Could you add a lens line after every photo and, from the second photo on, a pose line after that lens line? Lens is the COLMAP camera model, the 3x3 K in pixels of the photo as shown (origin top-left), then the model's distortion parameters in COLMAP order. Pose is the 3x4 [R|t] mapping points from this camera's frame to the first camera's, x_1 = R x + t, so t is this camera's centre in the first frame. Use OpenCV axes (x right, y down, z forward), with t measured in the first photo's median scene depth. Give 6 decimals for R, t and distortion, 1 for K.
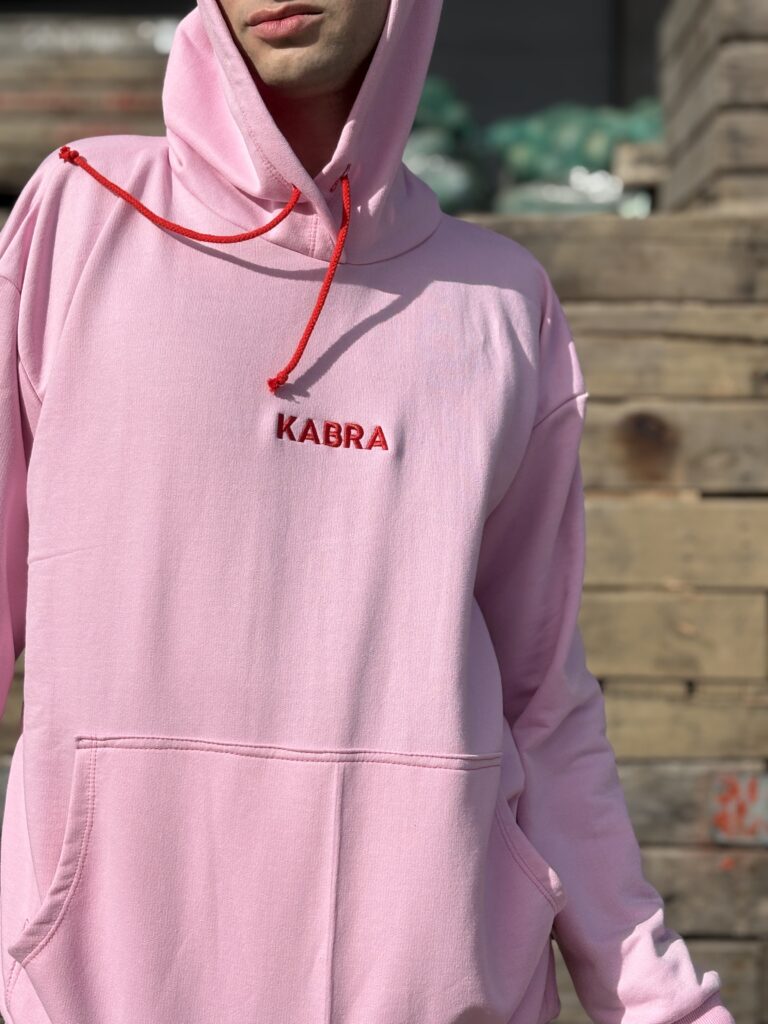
lens RADIAL K [[1696.0, 0, 383.8], [0, 1696.0, 516.1], [0, 0, 1]] dist [0.102170, 0.000000]
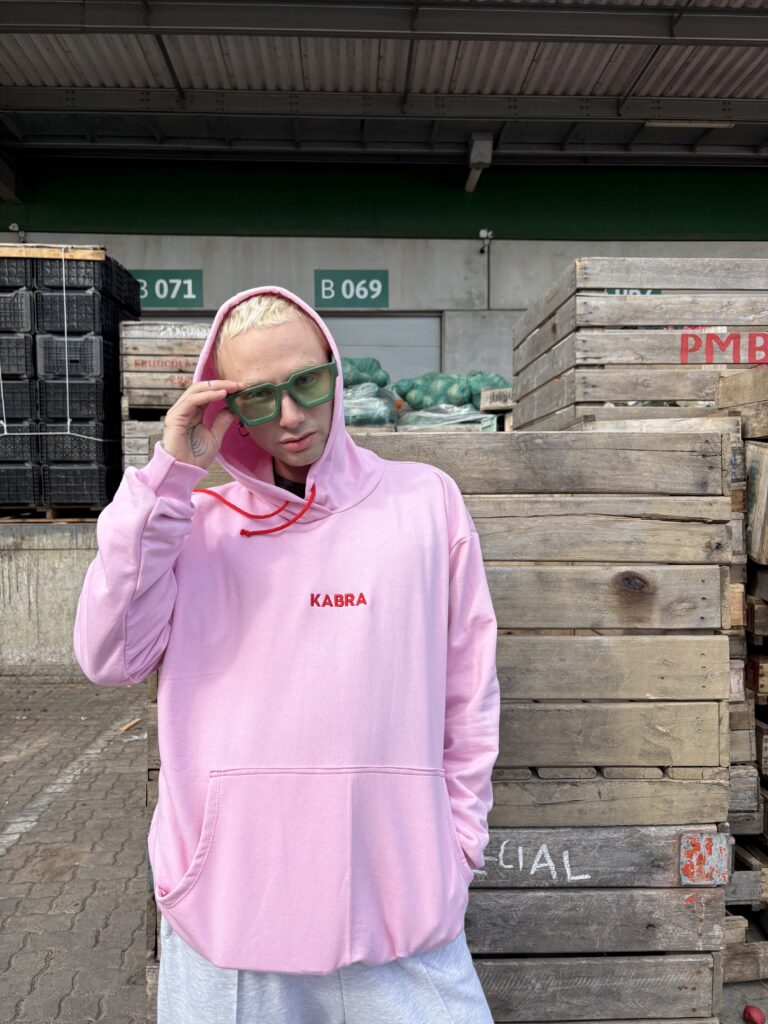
lens RADIAL K [[778.1, 0, 373.5], [0, 778.1, 512.4], [0, 0, 1]] dist [0.041203, -0.040806]
pose [[0.997707, -0.003874, 0.067575, -0.096490], [0.007962, 0.998146, -0.060342, -0.072254], [-0.067216, 0.060741, 0.995888, 0.373627]]
